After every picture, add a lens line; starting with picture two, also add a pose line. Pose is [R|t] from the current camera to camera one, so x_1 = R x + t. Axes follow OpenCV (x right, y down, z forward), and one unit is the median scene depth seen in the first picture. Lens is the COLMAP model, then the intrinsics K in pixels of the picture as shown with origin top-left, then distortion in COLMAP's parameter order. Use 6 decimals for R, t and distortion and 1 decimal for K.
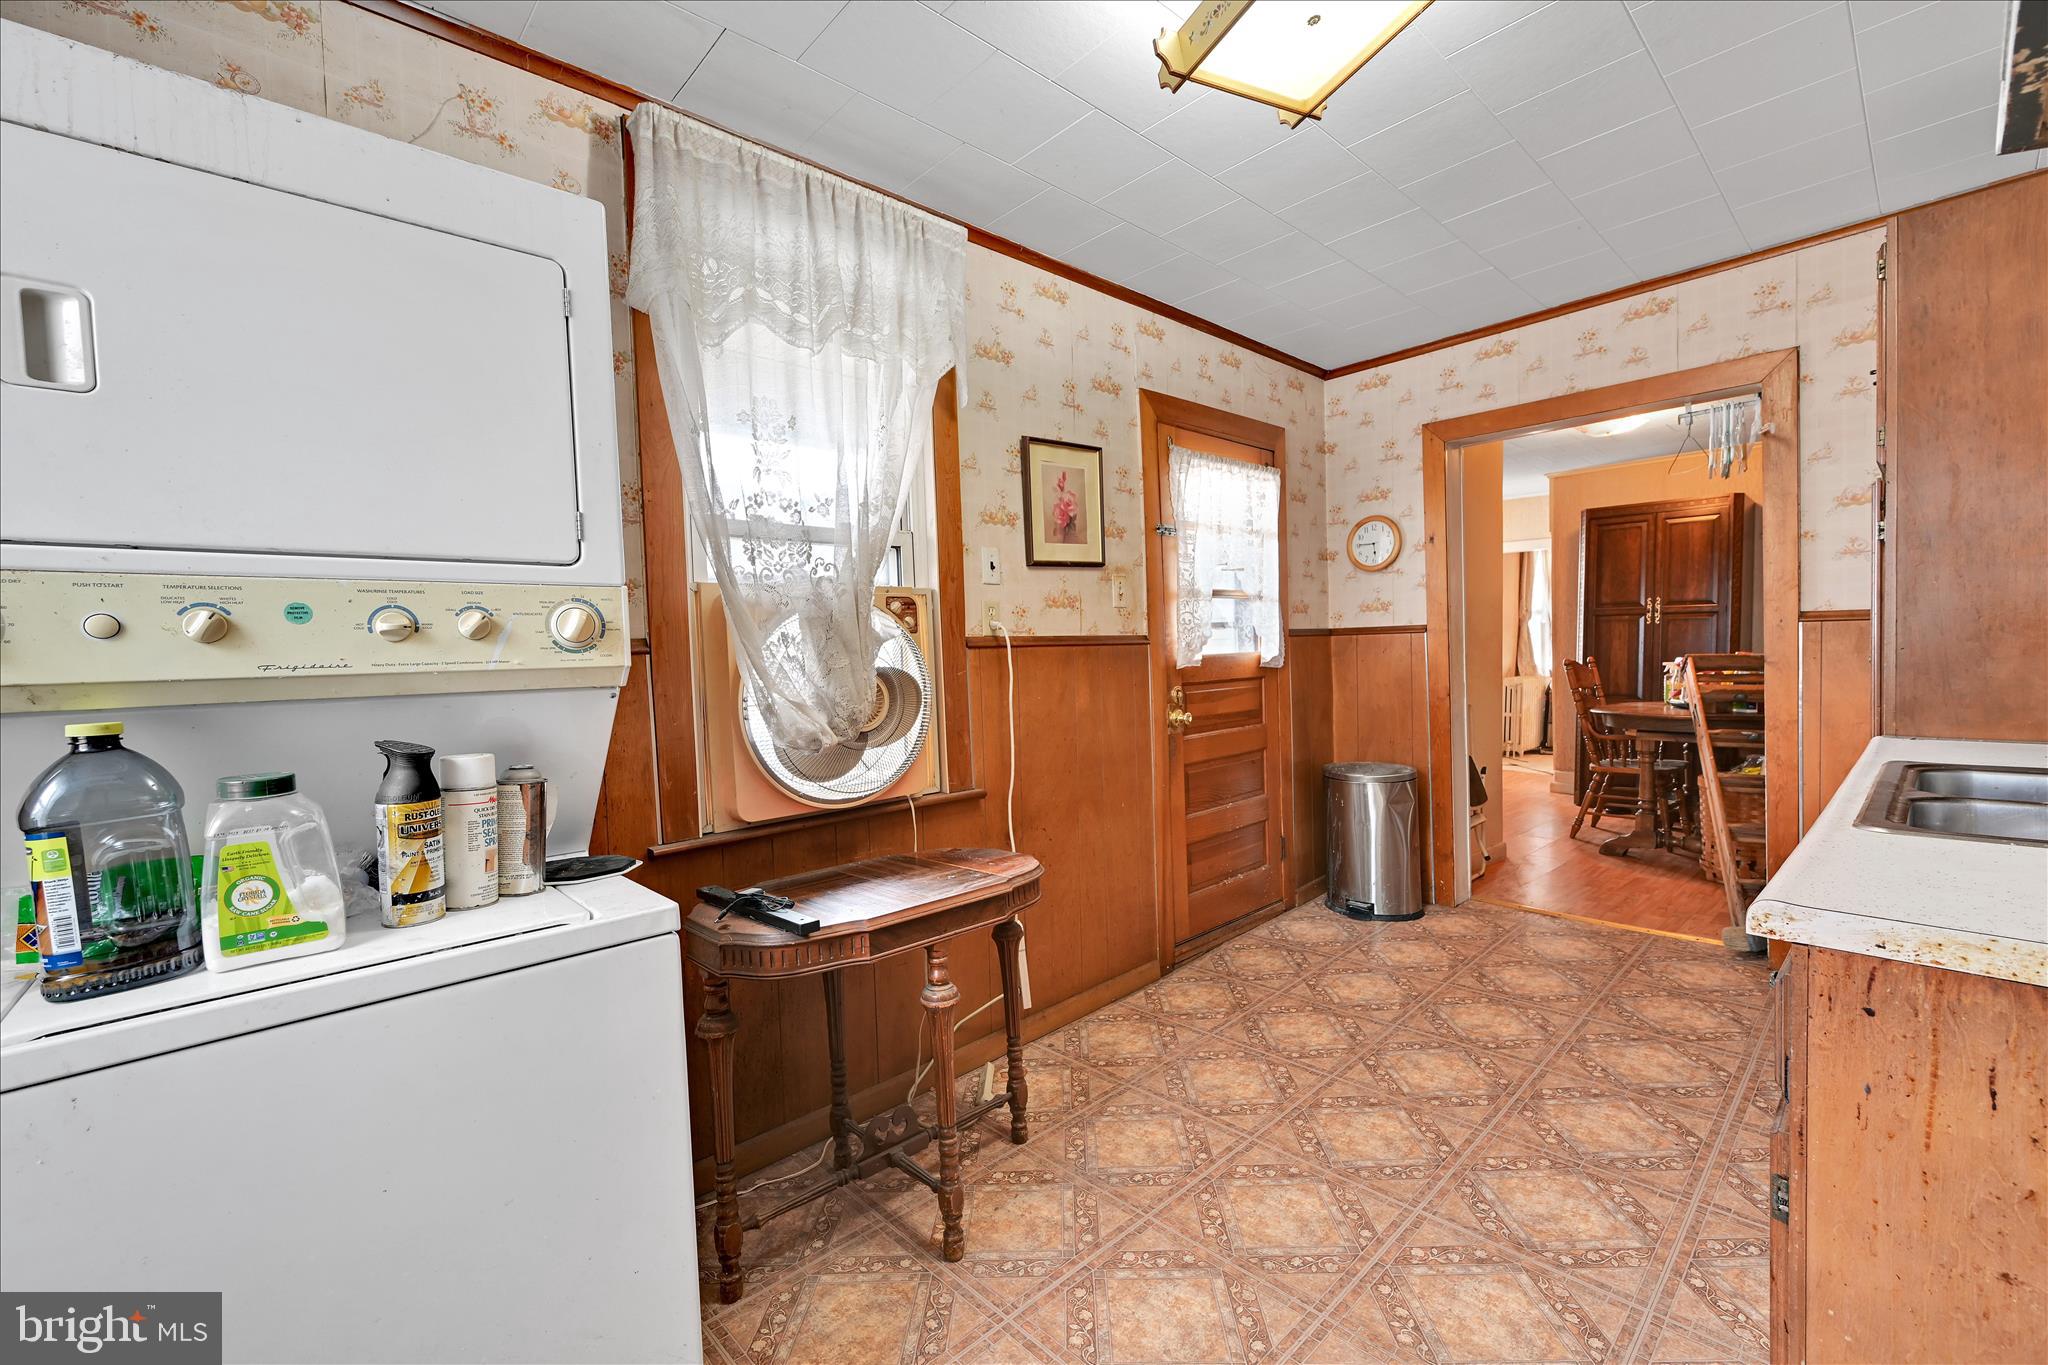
lens RADIAL K [[841.7, 0, 1024.0], [0, 841.7, 682.5], [0, 0, 1]] dist [0.000257, -0.000037]
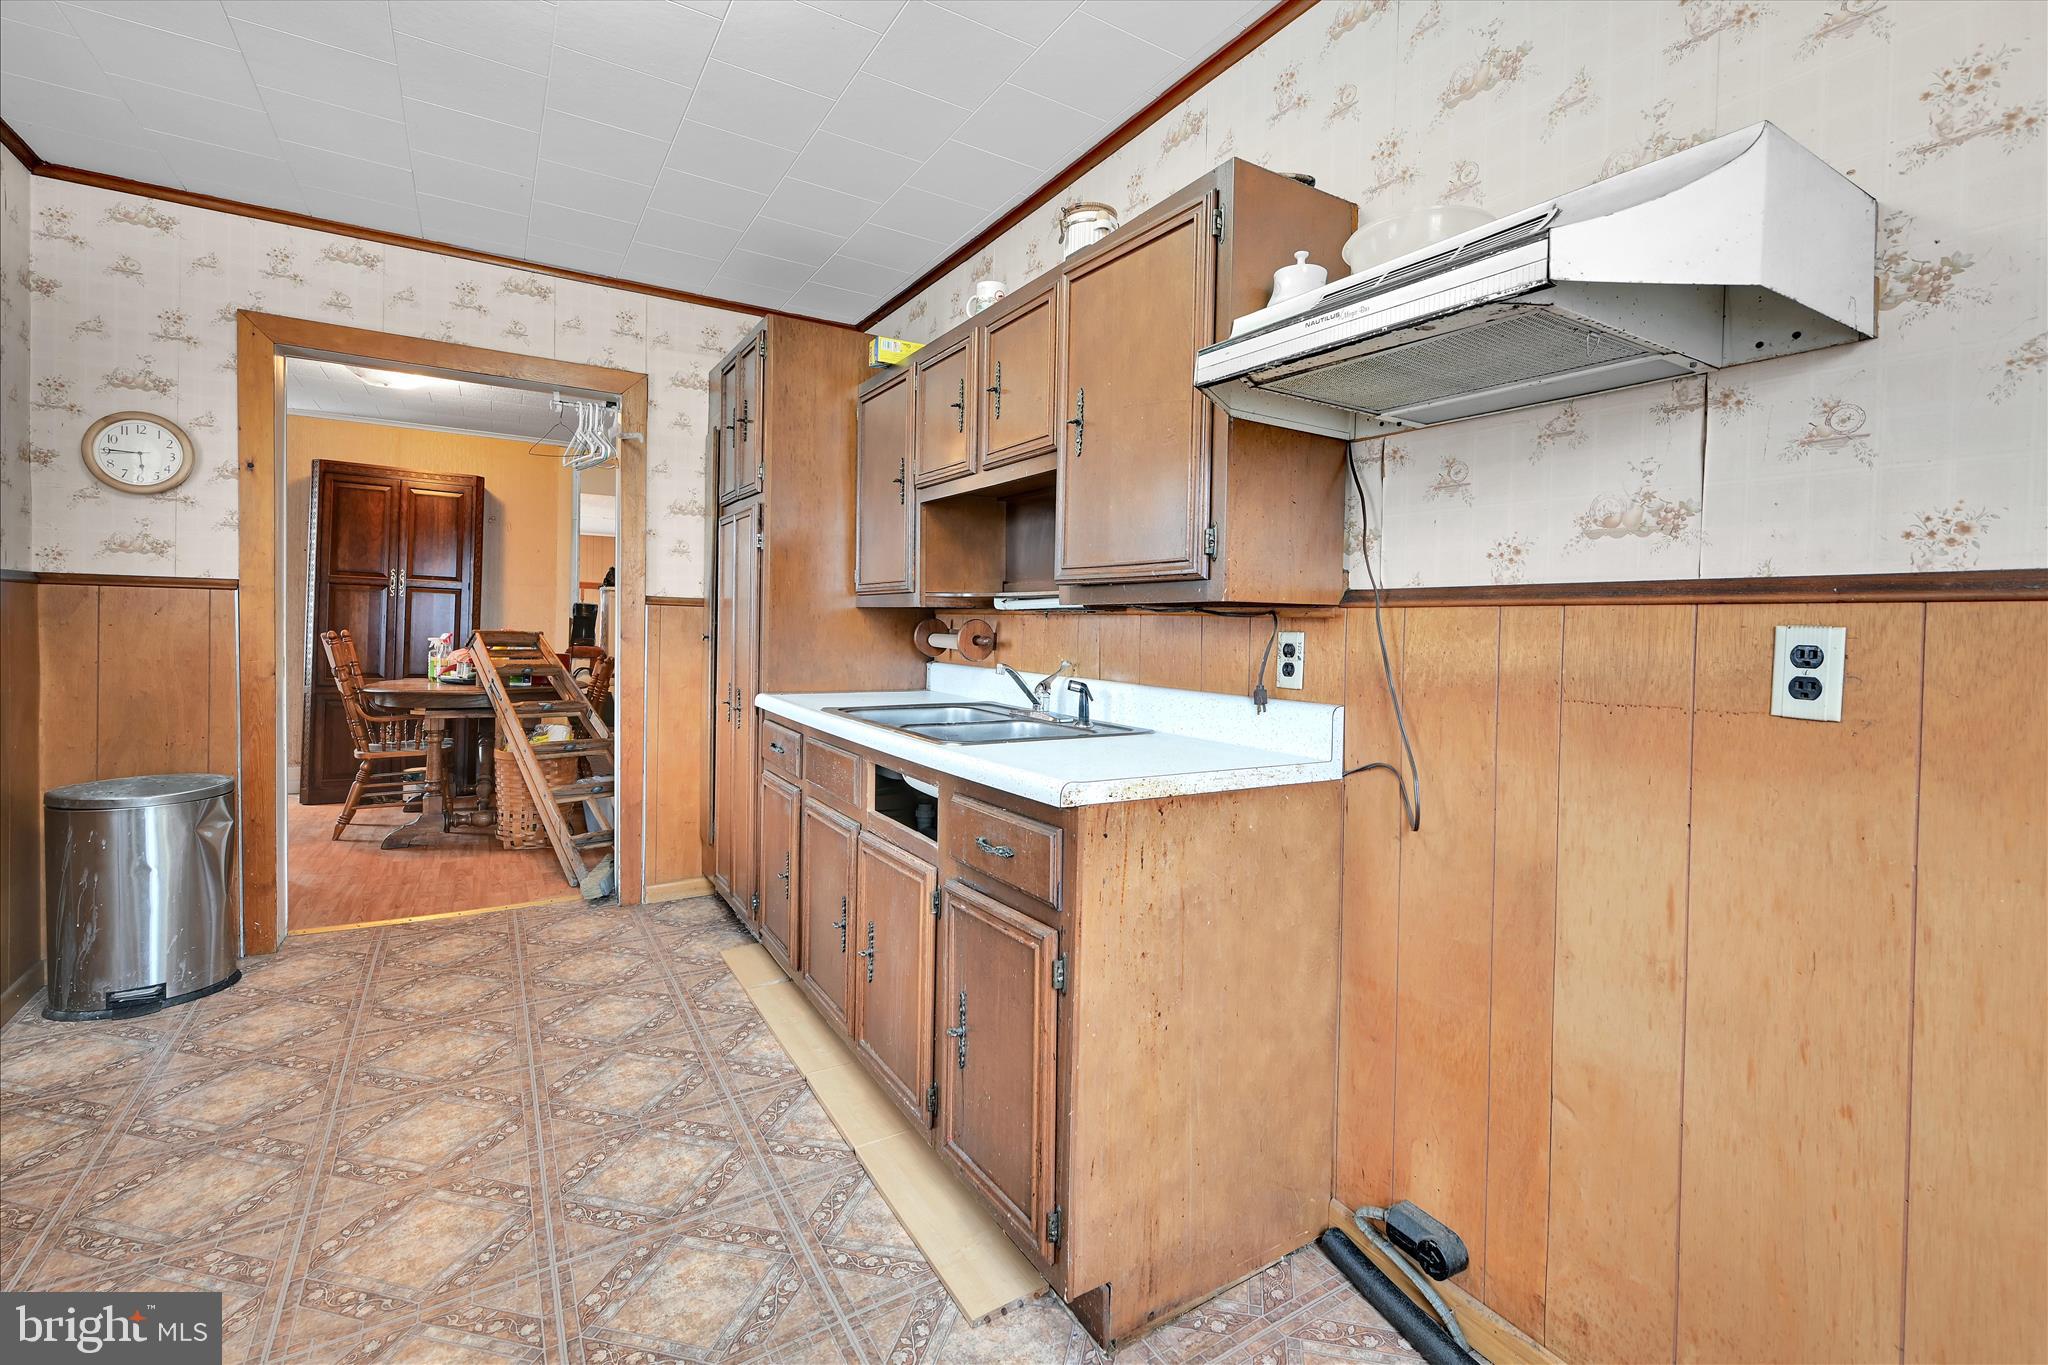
lens RADIAL K [[886.9, 0, 1066.5], [0, 886.9, 639.9], [0, 0, 1]] dist [0.000387, 0.000142]
pose [[0.176420, 0.017140, 0.984166, -0.168069], [0.007918, 0.999791, -0.018832, 0.004942], [-0.984283, 0.011115, 0.176248, 0.156719]]
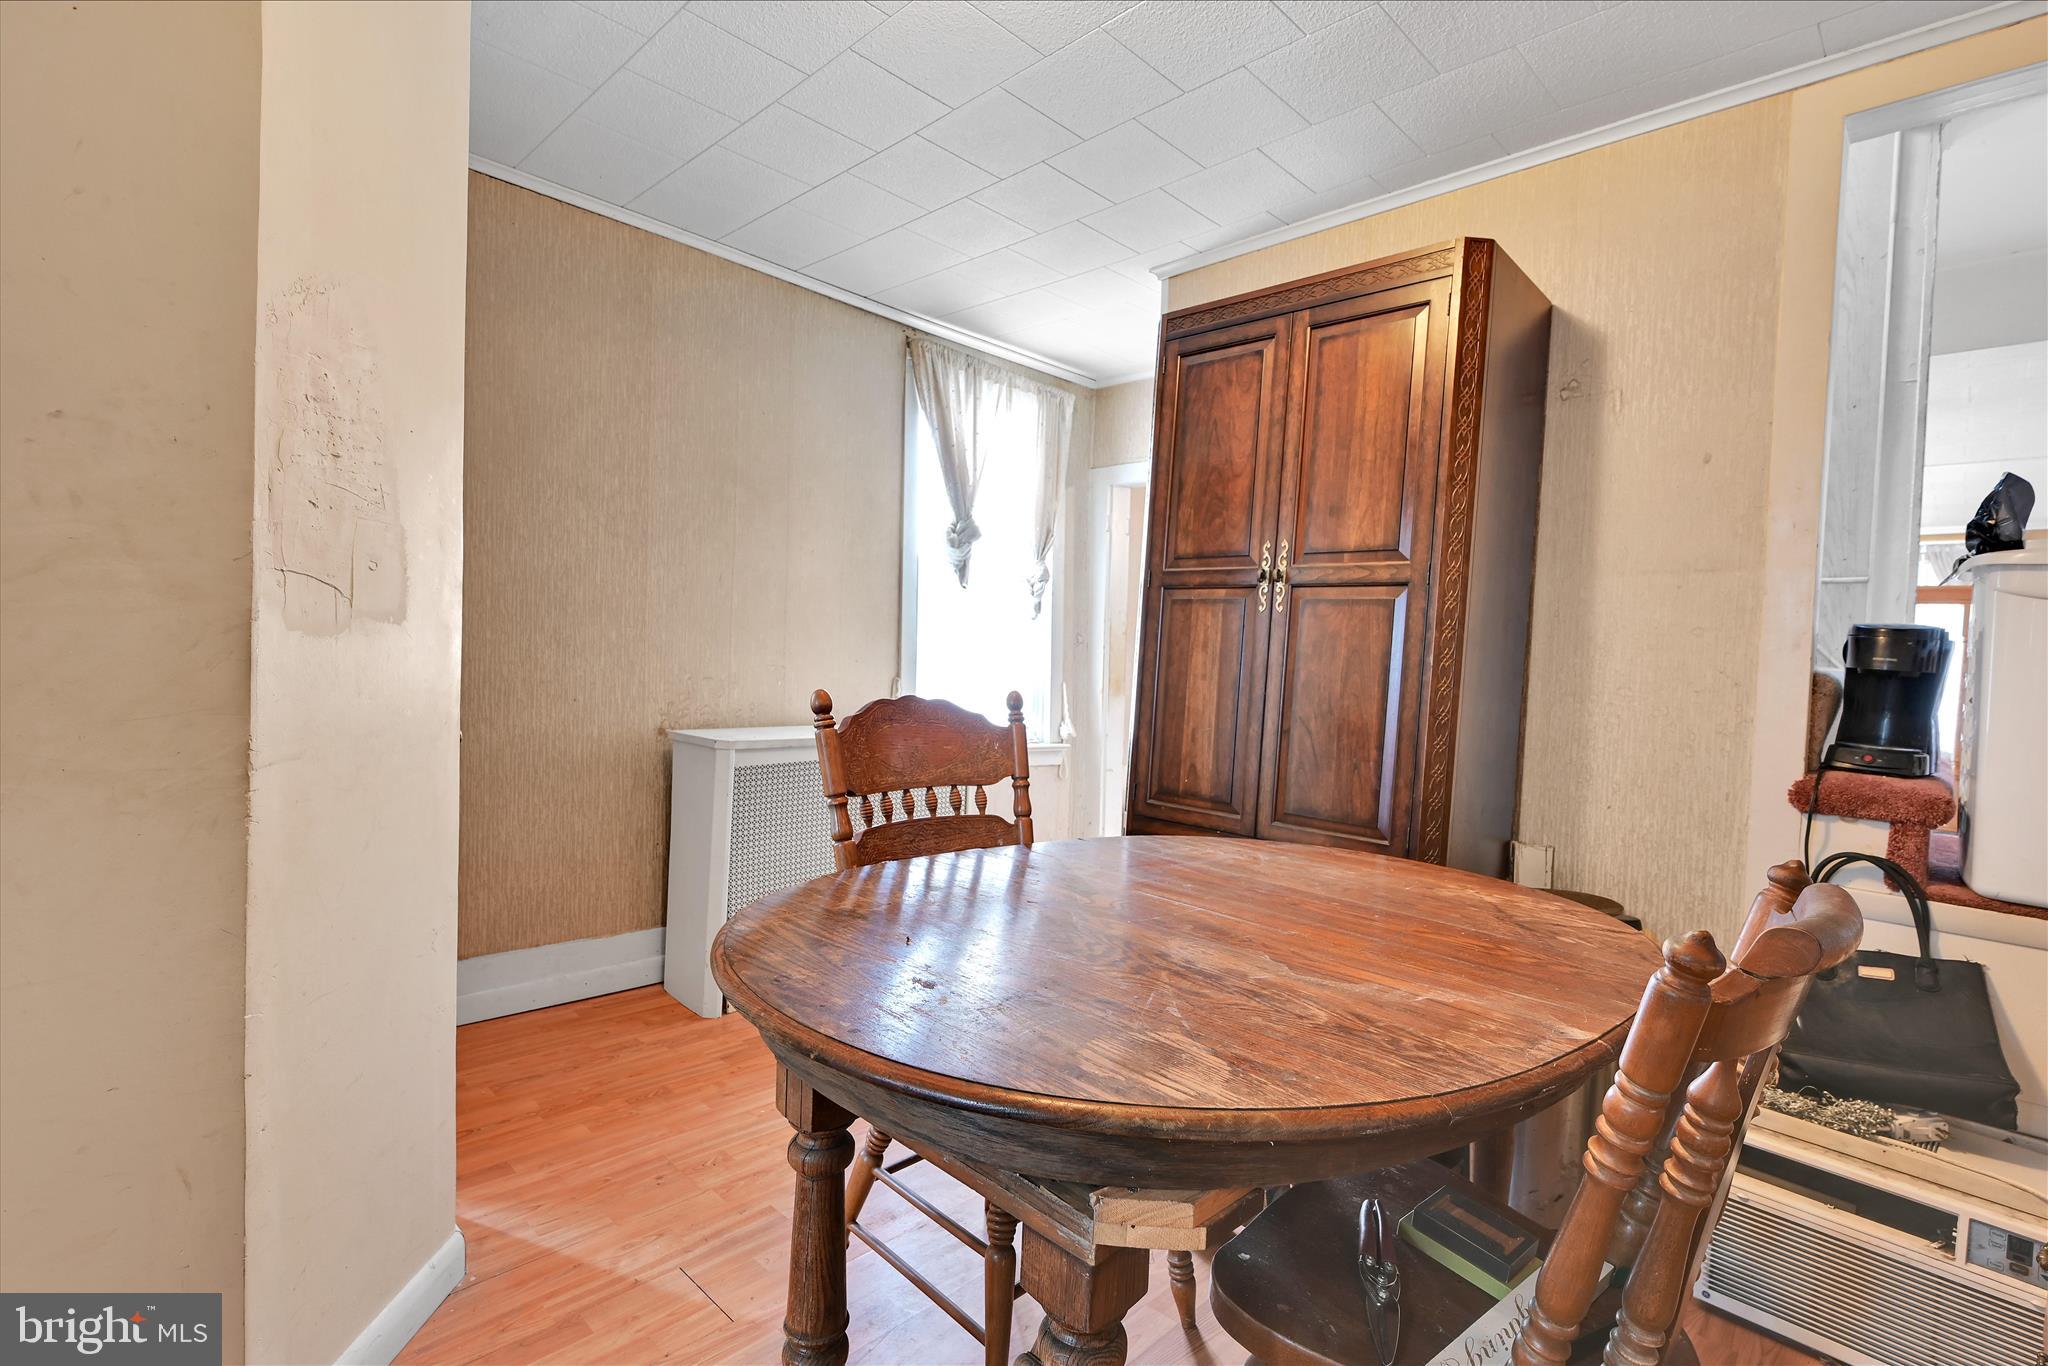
lens RADIAL K [[931.4, 0, 1024.0], [0, 931.4, 683.0], [0, 0, 1]] dist [-0.000507, -0.000137]
pose [[0.997078, 0.065279, 0.039676, 1.097626], [-0.064512, 0.997710, -0.020307, -0.040762], [-0.040911, 0.017688, 0.999006, 1.047960]]
